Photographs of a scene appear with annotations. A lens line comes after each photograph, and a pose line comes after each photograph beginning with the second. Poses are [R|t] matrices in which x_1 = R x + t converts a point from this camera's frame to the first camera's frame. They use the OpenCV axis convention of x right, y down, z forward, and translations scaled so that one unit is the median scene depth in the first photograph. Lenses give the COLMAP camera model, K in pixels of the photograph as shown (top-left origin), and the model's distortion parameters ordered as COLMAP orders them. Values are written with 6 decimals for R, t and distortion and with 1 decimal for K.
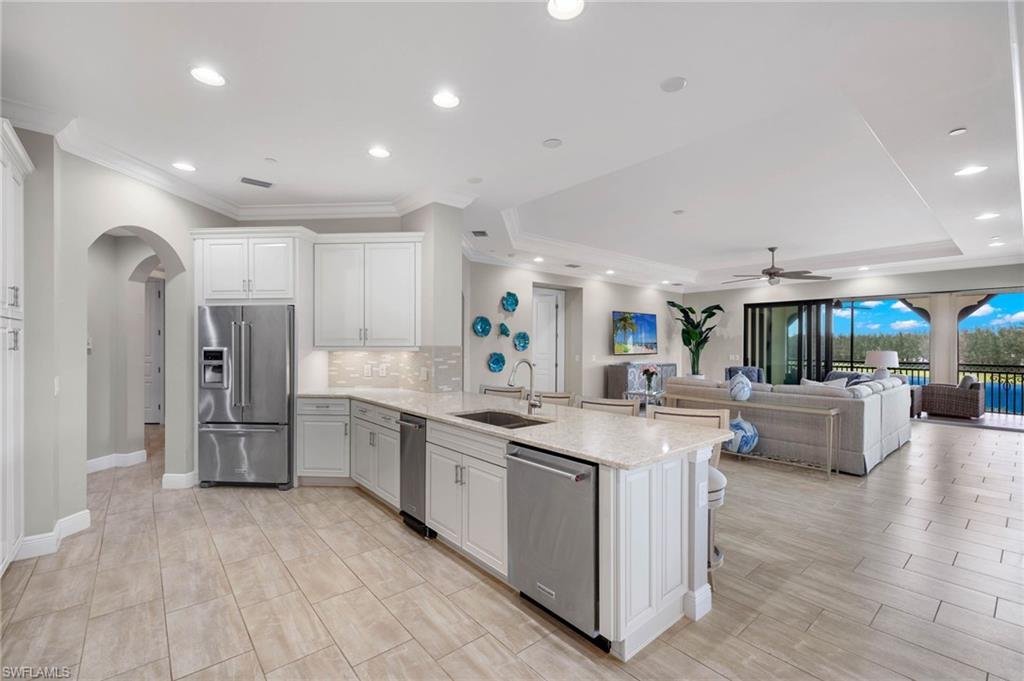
lens RADIAL K [[436.8, 0, 510.3], [0, 436.8, 341.7], [0, 0, 1]] dist [0.000185, 0.000038]
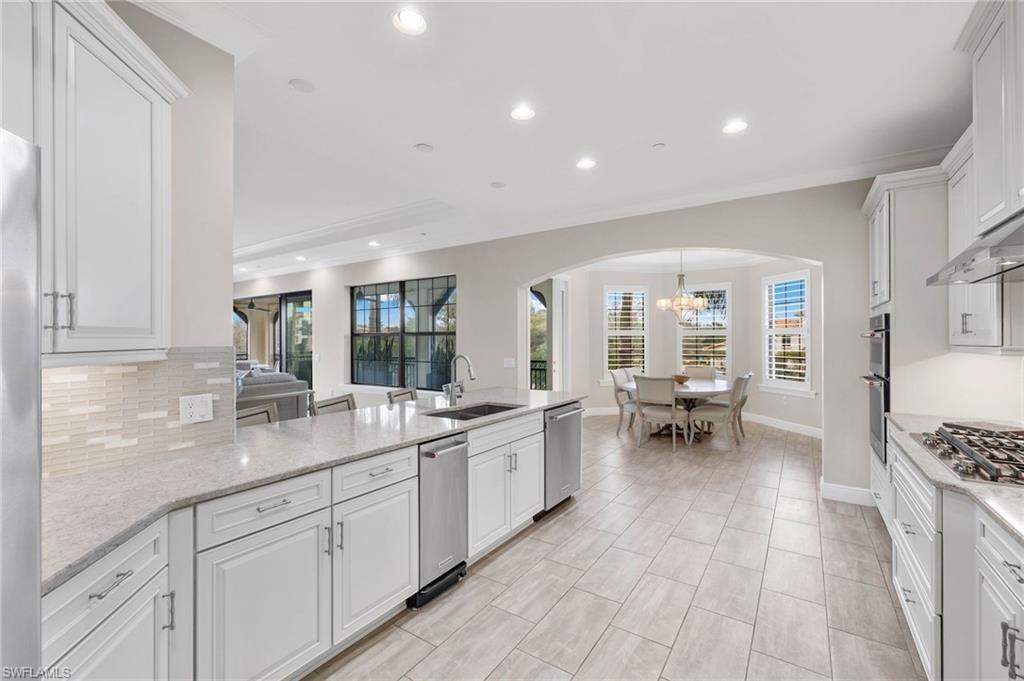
lens RADIAL K [[436.8, 0, 510.3], [0, 436.8, 341.7], [0, 0, 1]] dist [0.000185, 0.000038]
pose [[-0.272761, -0.005602, 0.962065, -0.362442], [-0.004684, 0.999979, 0.004494, 0.000704], [-0.962070, -0.003281, -0.272782, 0.411318]]
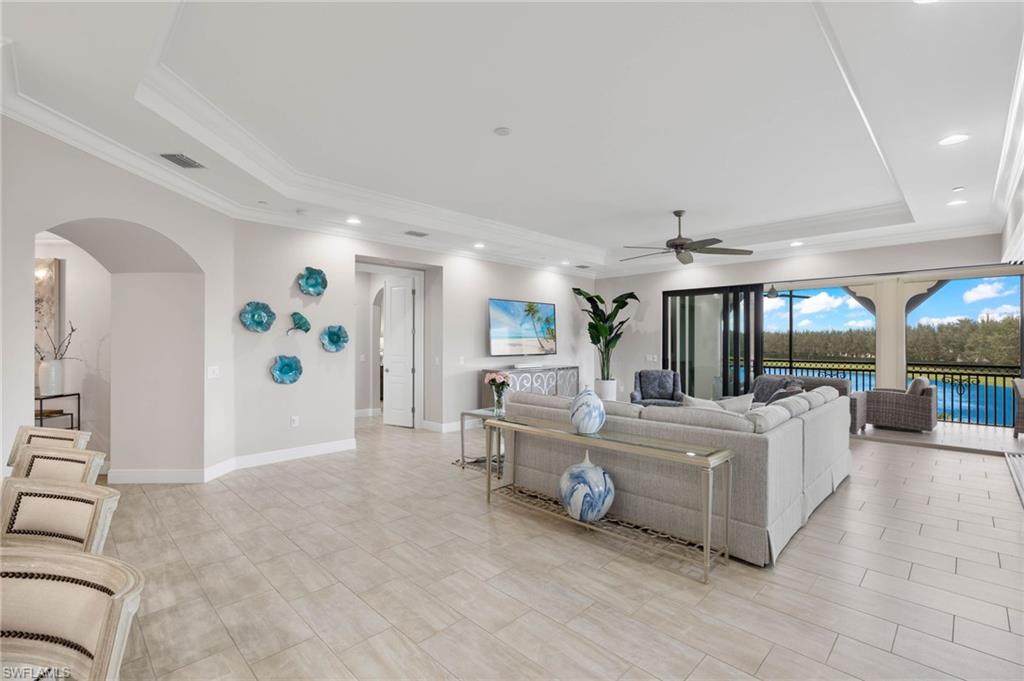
lens RADIAL K [[457.1, 0, 511.4], [0, 457.1, 338.6], [0, 0, 1]] dist [-0.003966, -0.000189]
pose [[0.996060, -0.004193, 0.088587, 0.225723], [0.004409, 0.999988, -0.002244, 0.001666], [-0.088576, 0.002626, 0.996066, 0.230319]]
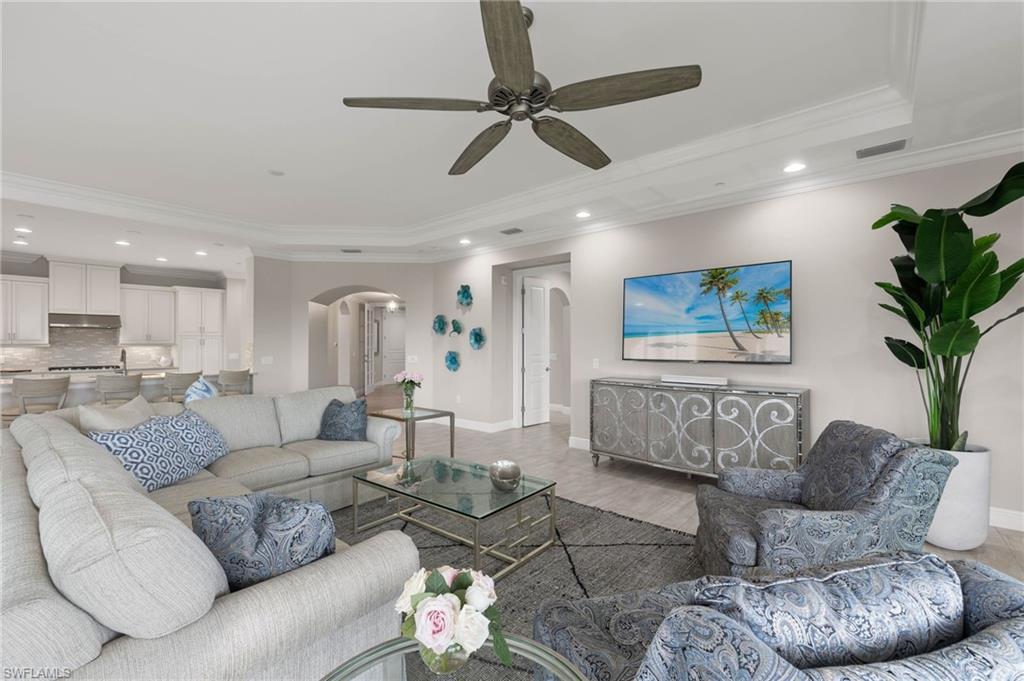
lens RADIAL K [[436.8, 0, 510.3], [0, 436.8, 341.7], [0, 0, 1]] dist [0.000185, 0.000038]
pose [[0.159370, -0.010838, -0.987159, 0.823990], [0.007200, 0.999926, -0.009816, 0.013138], [0.987193, -0.005543, 0.159437, 0.862607]]
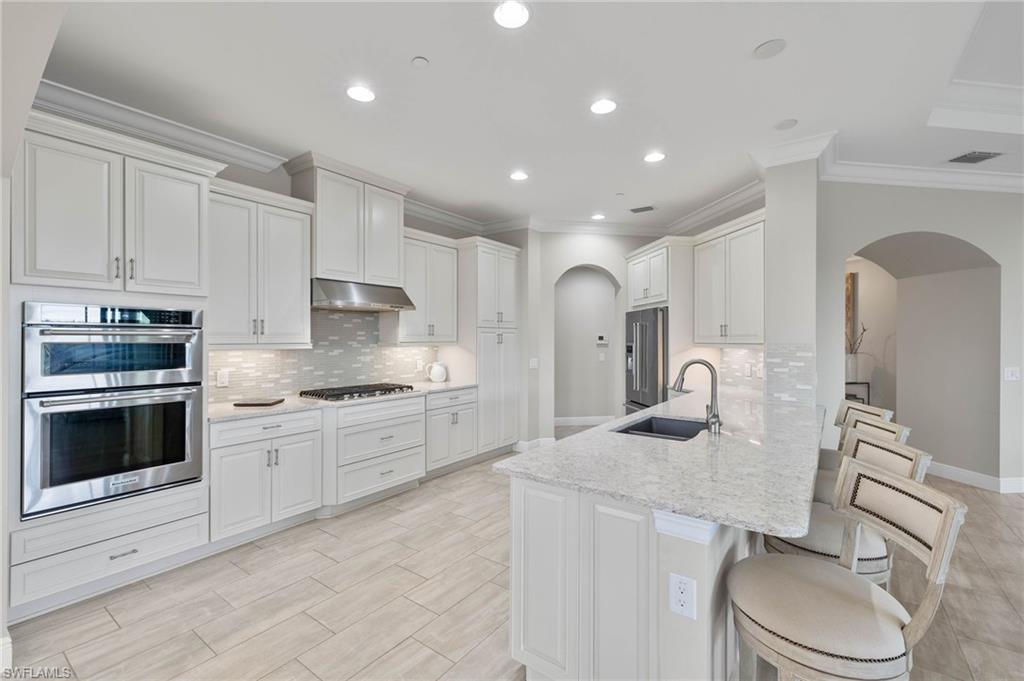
lens RADIAL K [[436.8, 0, 510.3], [0, 436.8, 341.7], [0, 0, 1]] dist [0.000185, 0.000038]
pose [[0.229955, 0.000577, -0.973201, 0.251922], [0.004927, 0.999986, 0.001757, 0.001156], [0.973189, -0.005199, 0.229949, 0.171264]]
